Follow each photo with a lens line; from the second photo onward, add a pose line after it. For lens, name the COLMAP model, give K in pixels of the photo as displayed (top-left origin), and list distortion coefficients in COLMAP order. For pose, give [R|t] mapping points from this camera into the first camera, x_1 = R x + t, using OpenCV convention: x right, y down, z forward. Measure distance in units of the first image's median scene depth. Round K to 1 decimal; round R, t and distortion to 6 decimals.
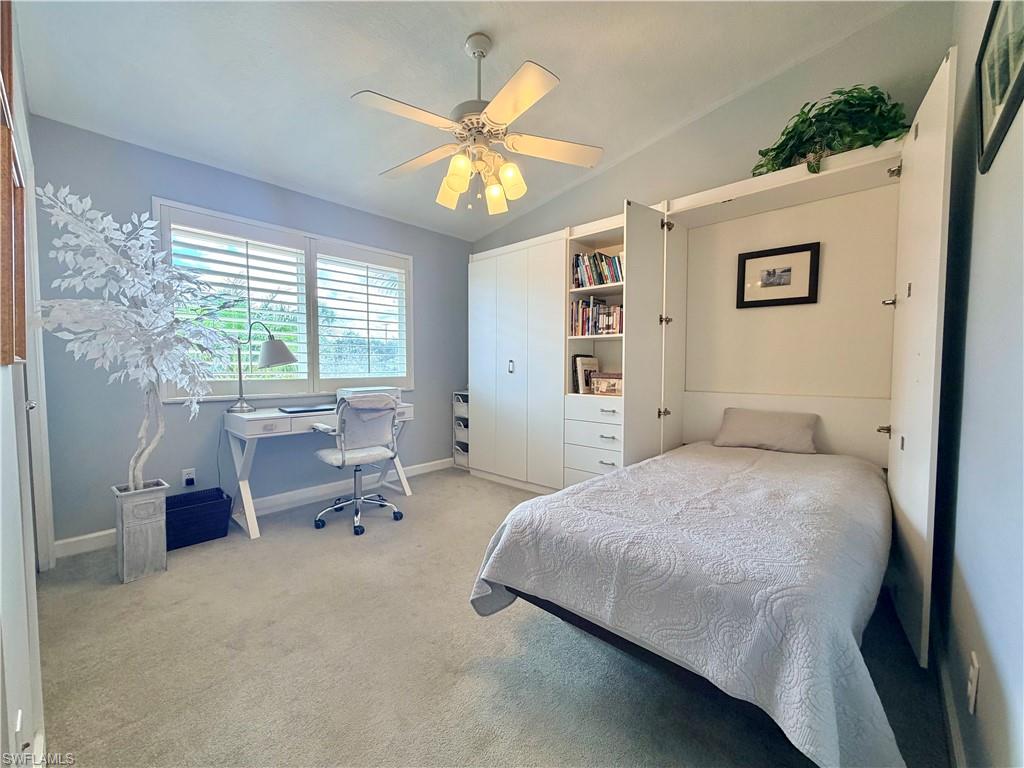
lens RADIAL K [[408.6, 0, 514.4], [0, 408.6, 385.5], [0, 0, 1]] dist [-0.000587, -0.000089]
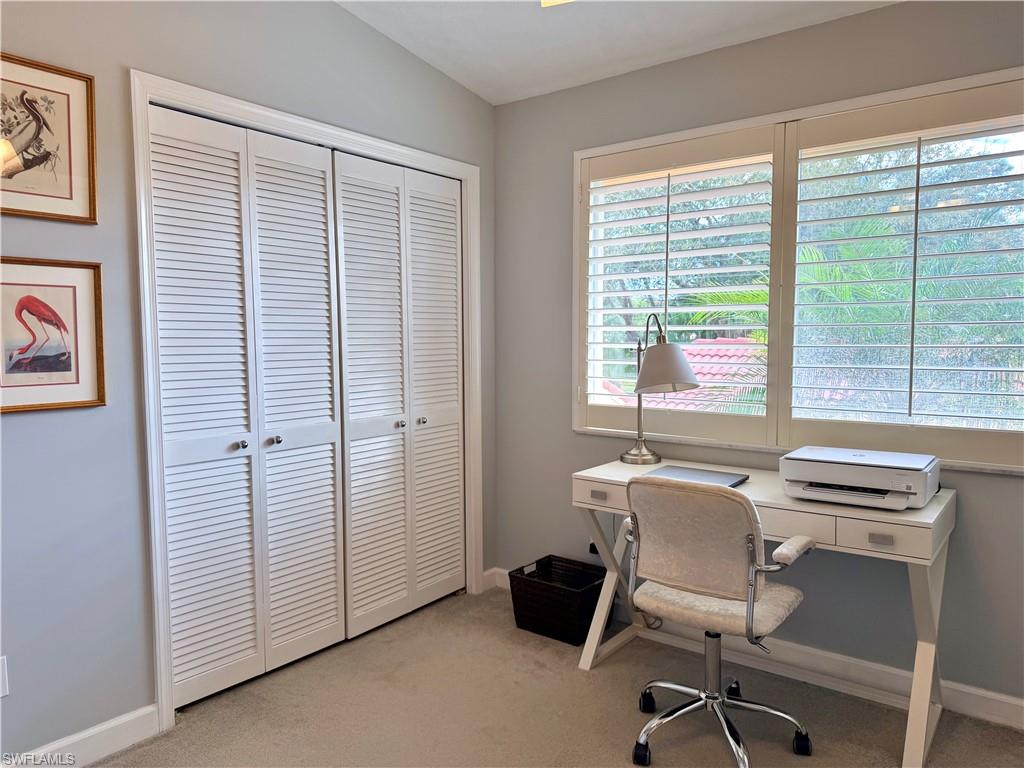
lens RADIAL K [[717.3, 0, 513.8], [0, 717.3, 384.4], [0, 0, 1]] dist [0.061059, -0.076146]
pose [[0.084557, 0.059608, -0.994634, 0.332182], [-0.053986, 0.997017, 0.055161, -0.085151], [0.994955, 0.049032, 0.087523, 0.624492]]
